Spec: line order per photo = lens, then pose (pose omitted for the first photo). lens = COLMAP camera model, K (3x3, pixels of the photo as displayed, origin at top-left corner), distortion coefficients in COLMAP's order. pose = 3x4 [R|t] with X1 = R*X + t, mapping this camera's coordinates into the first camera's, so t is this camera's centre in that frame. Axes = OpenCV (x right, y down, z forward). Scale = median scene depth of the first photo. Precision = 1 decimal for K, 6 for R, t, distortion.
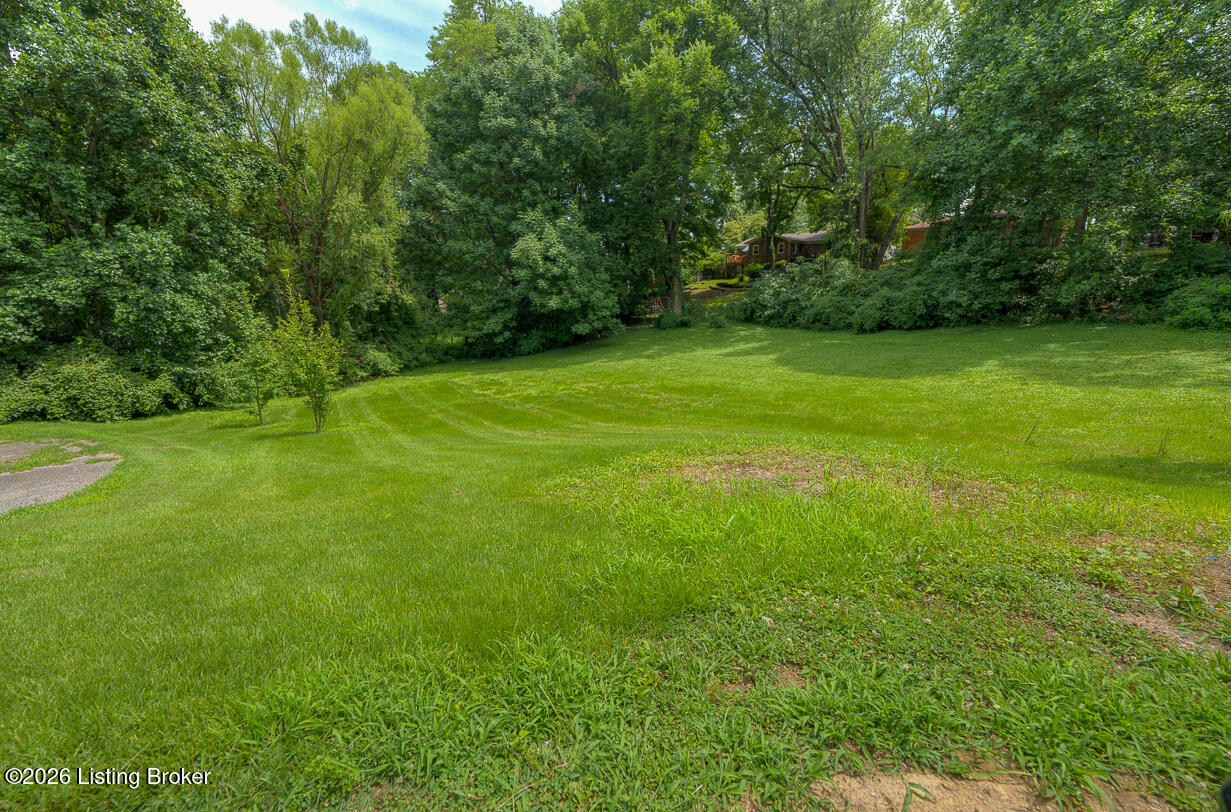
lens RADIAL K [[509.9, 0, 610.1], [0, 509.9, 410.9], [0, 0, 1]] dist [0.002105, -0.000446]
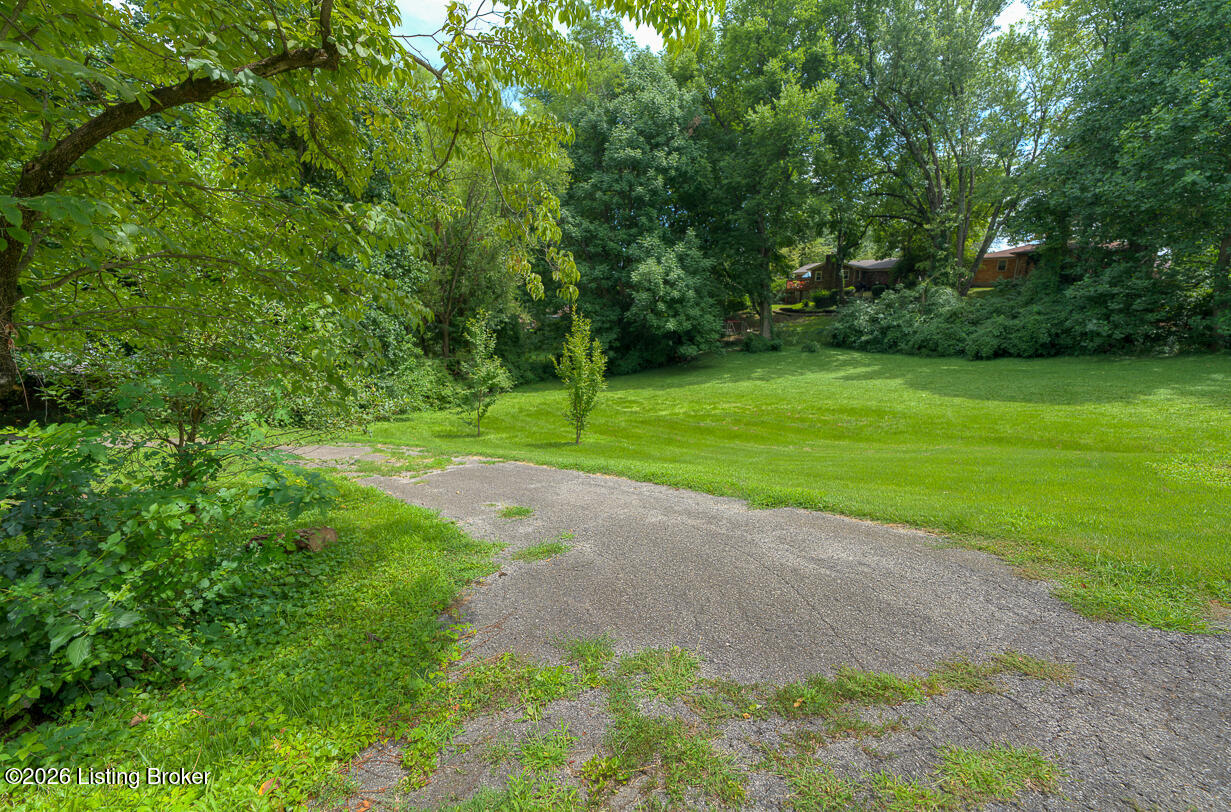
lens RADIAL K [[509.9, 0, 612.2], [0, 509.9, 410.2], [0, 0, 1]] dist [0.002105, -0.000446]
pose [[0.999363, 0.022544, -0.027656, -0.195439], [-0.023719, 0.998796, -0.042931, 0.007416], [0.026655, 0.043559, 0.998695, -0.025039]]
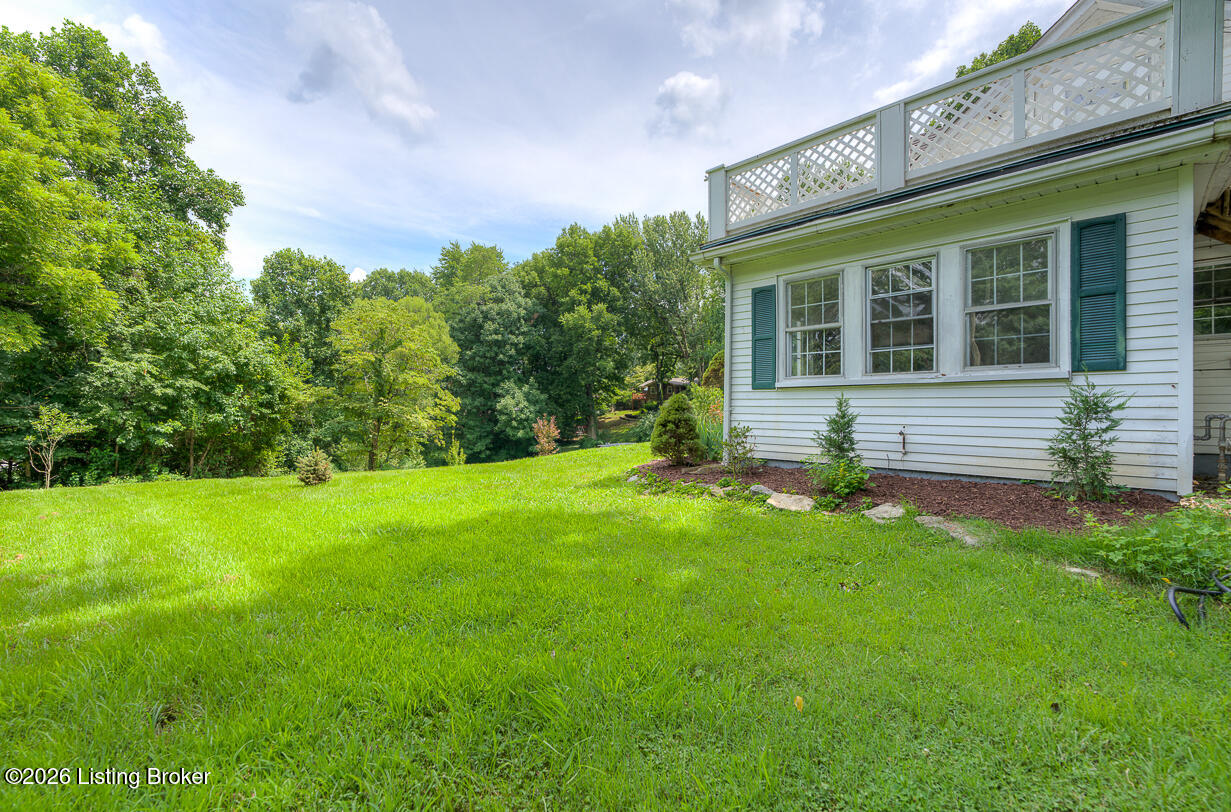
lens RADIAL K [[542.4, 0, 579.4], [0, 542.4, 406.7], [0, 0, 1]] dist [-0.007429, 0.001727]
pose [[0.996523, 0.004409, 0.083200, -0.064725], [0.014822, 0.973290, -0.229099, 0.121271], [-0.081988, 0.229535, 0.969841, -0.817420]]
